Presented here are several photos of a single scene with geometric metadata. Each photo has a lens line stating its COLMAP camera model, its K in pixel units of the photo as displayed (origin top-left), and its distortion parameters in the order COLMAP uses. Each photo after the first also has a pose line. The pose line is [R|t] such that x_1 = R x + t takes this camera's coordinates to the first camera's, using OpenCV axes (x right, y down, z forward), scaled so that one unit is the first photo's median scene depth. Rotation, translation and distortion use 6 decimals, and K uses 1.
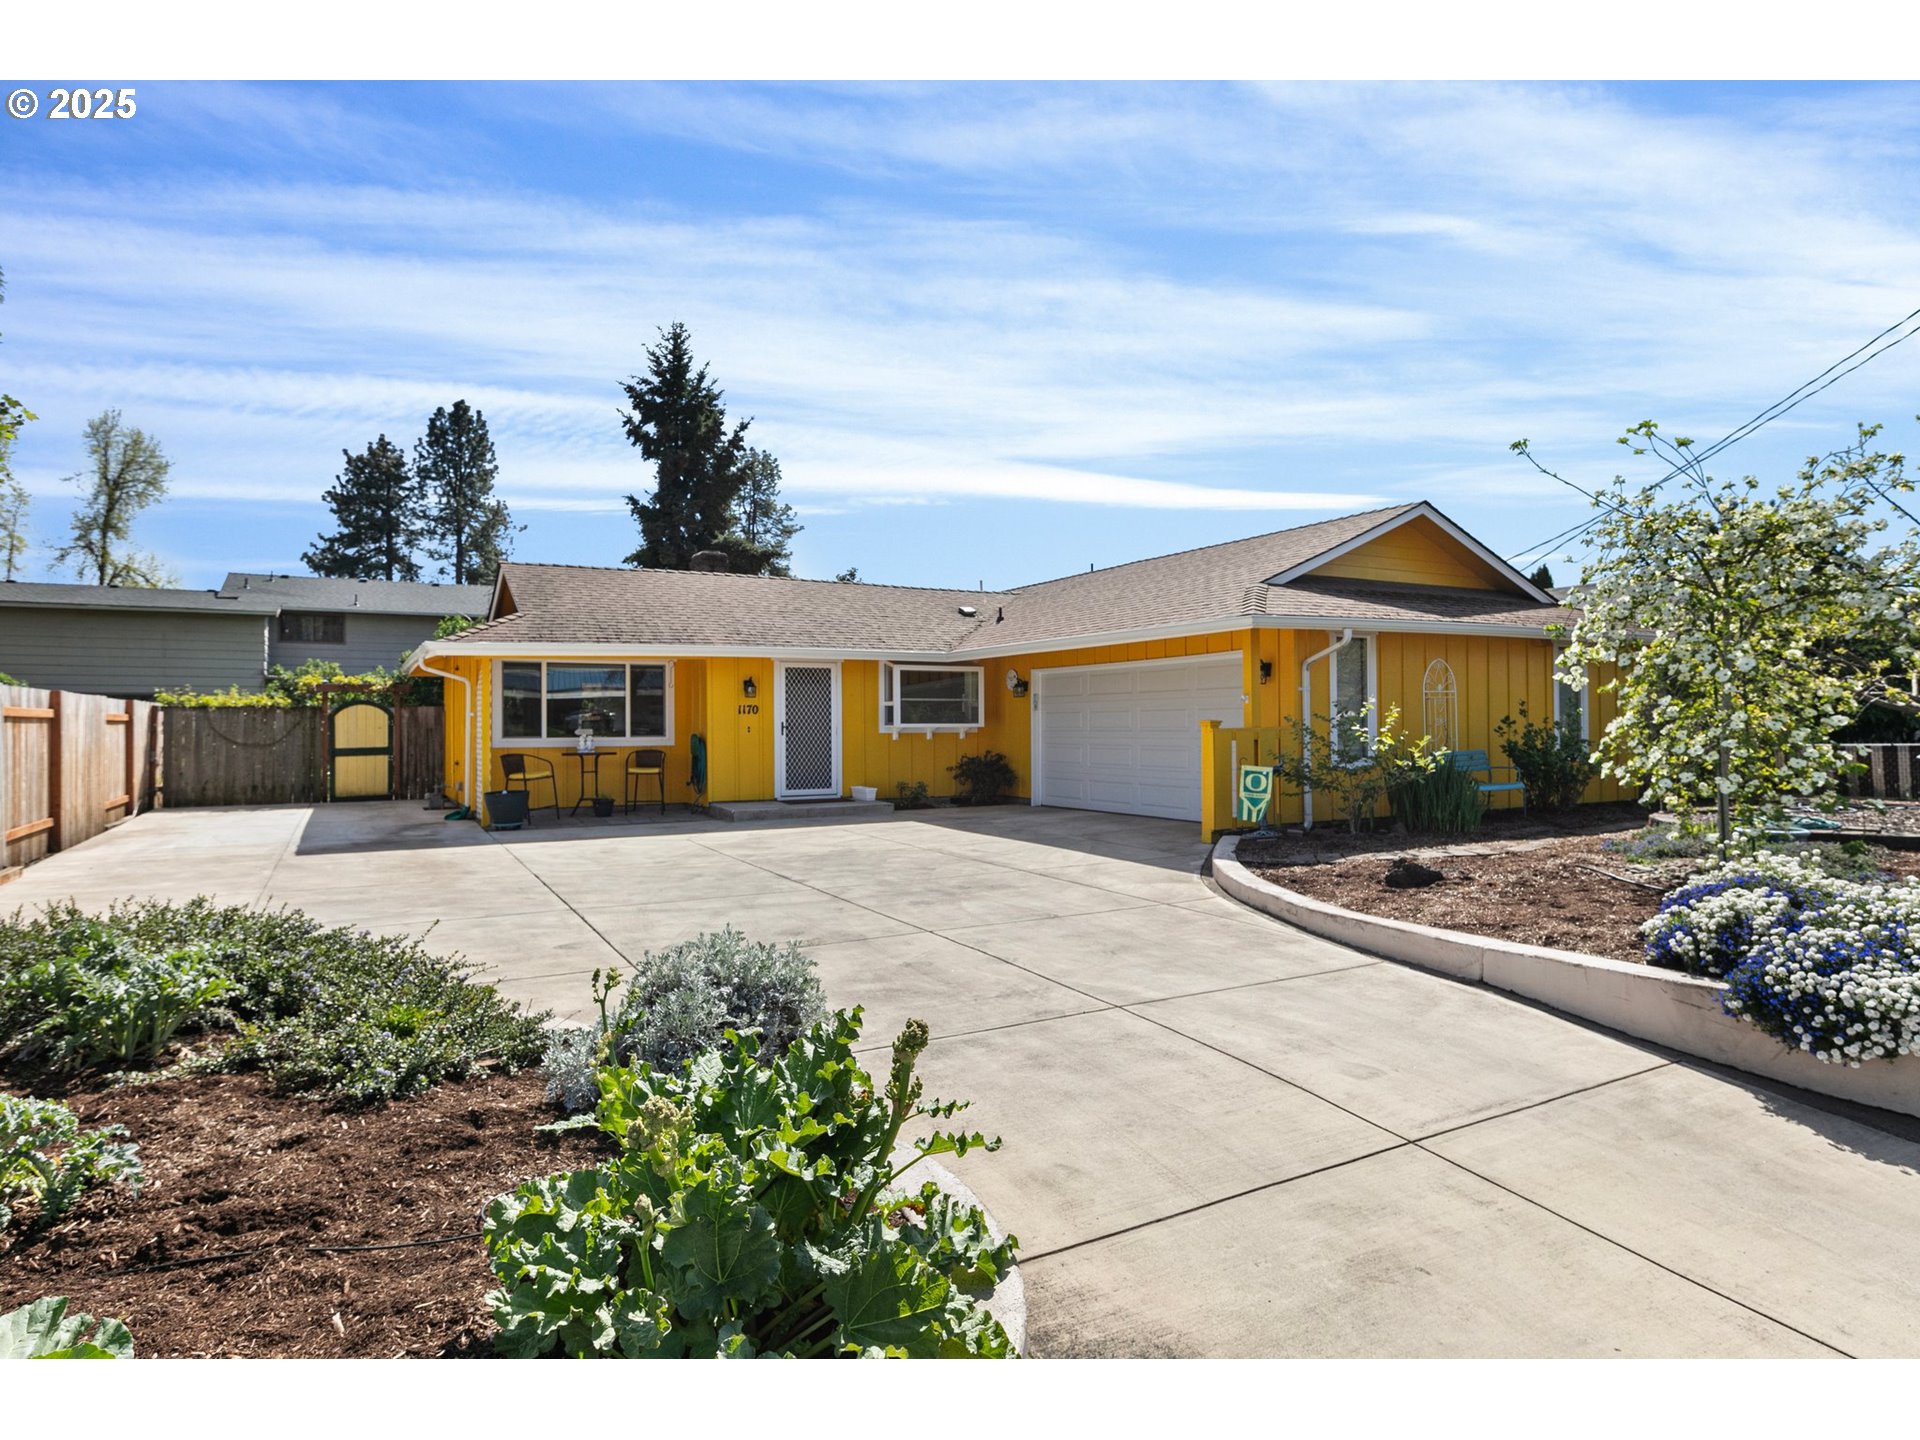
lens RADIAL K [[1088.8, 0, 960.0], [0, 1088.8, 720.0], [0, 0, 1]] dist [0.001210, -0.000212]
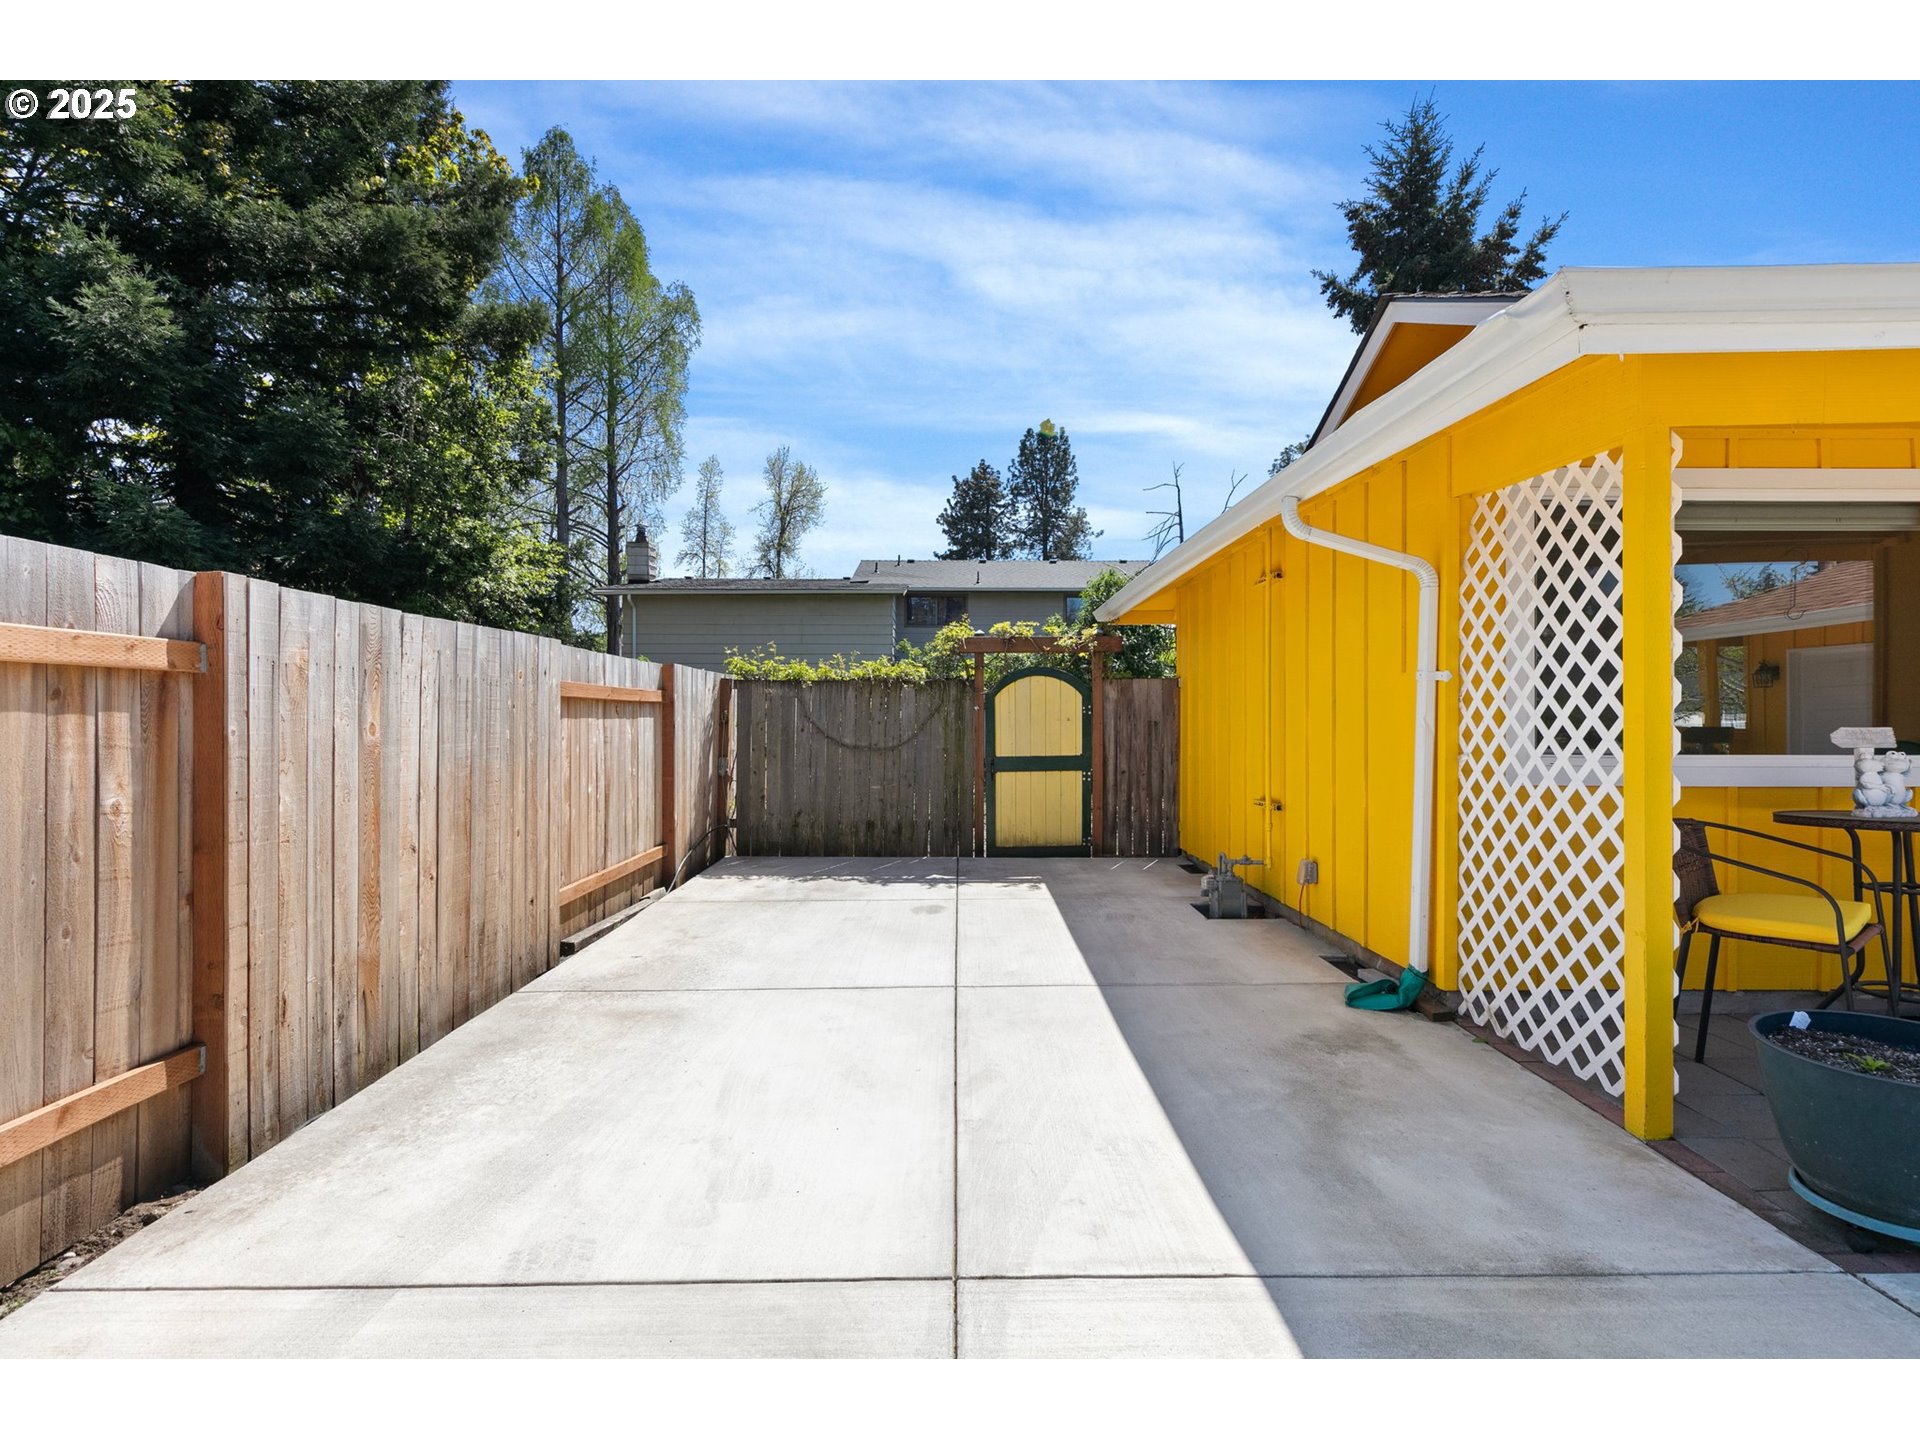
lens RADIAL K [[978.0, 0, 968.3], [0, 978.0, 728.6], [0, 0, 1]] dist [0.012630, -0.000567]
pose [[0.880749, 0.009563, -0.473487, -0.358352], [-0.002848, 0.999885, 0.014899, 0.004896], [0.473575, -0.011774, 0.880675, 0.569801]]
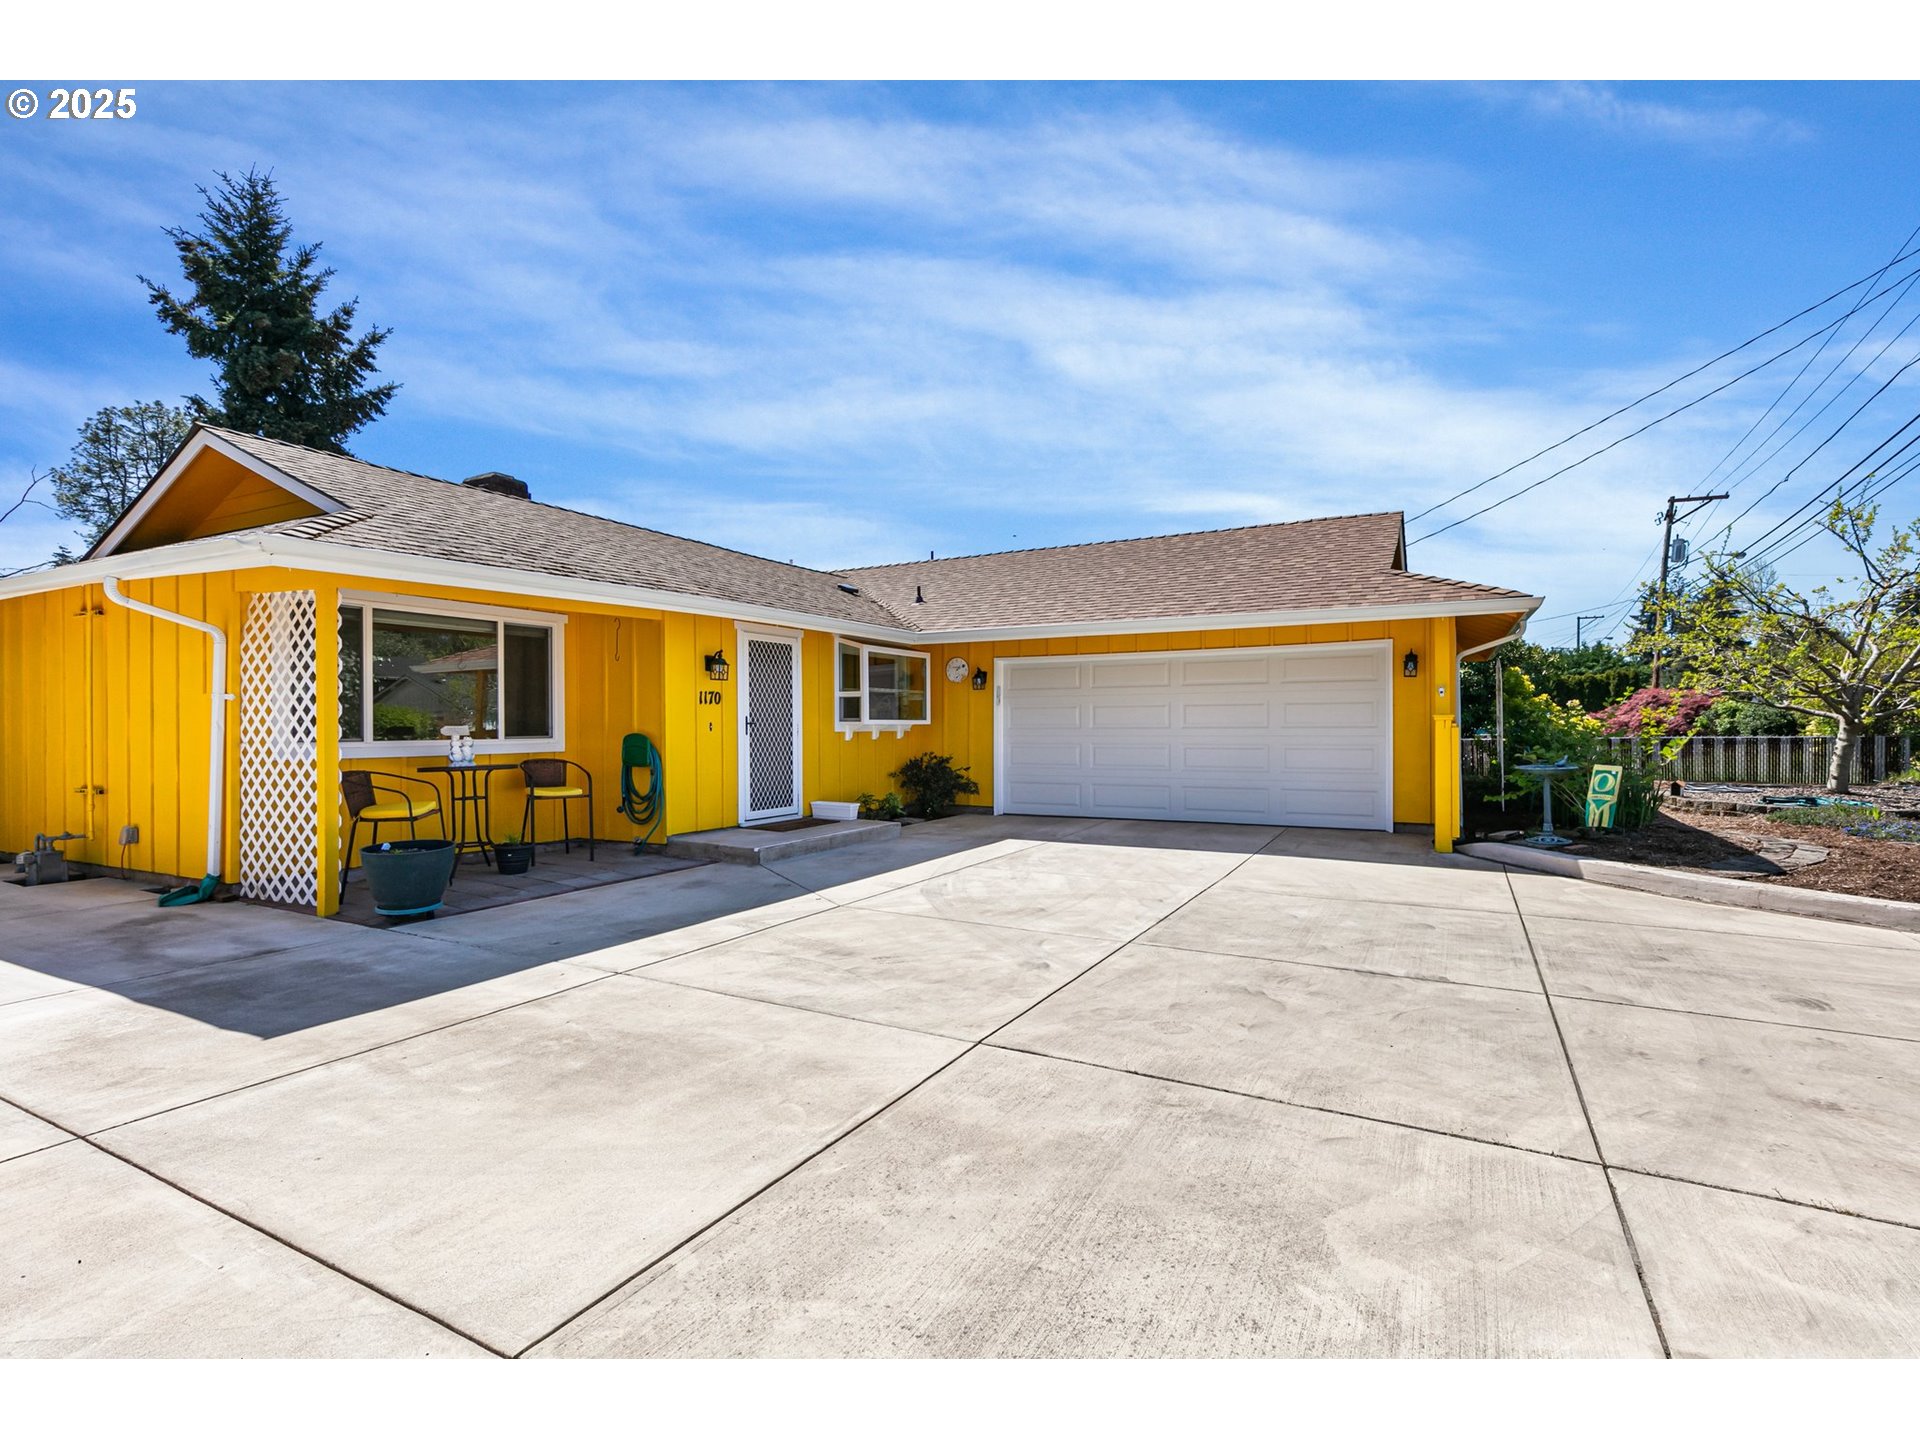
lens RADIAL K [[918.3, 0, 960.0], [0, 918.3, 720.0], [0, 0, 1]] dist [0.007151, 0.000984]
pose [[0.844907, 0.004035, 0.534899, -0.320826], [-0.001971, 0.999988, -0.004429, 0.005795], [-0.534910, 0.002688, 0.844905, 0.365139]]
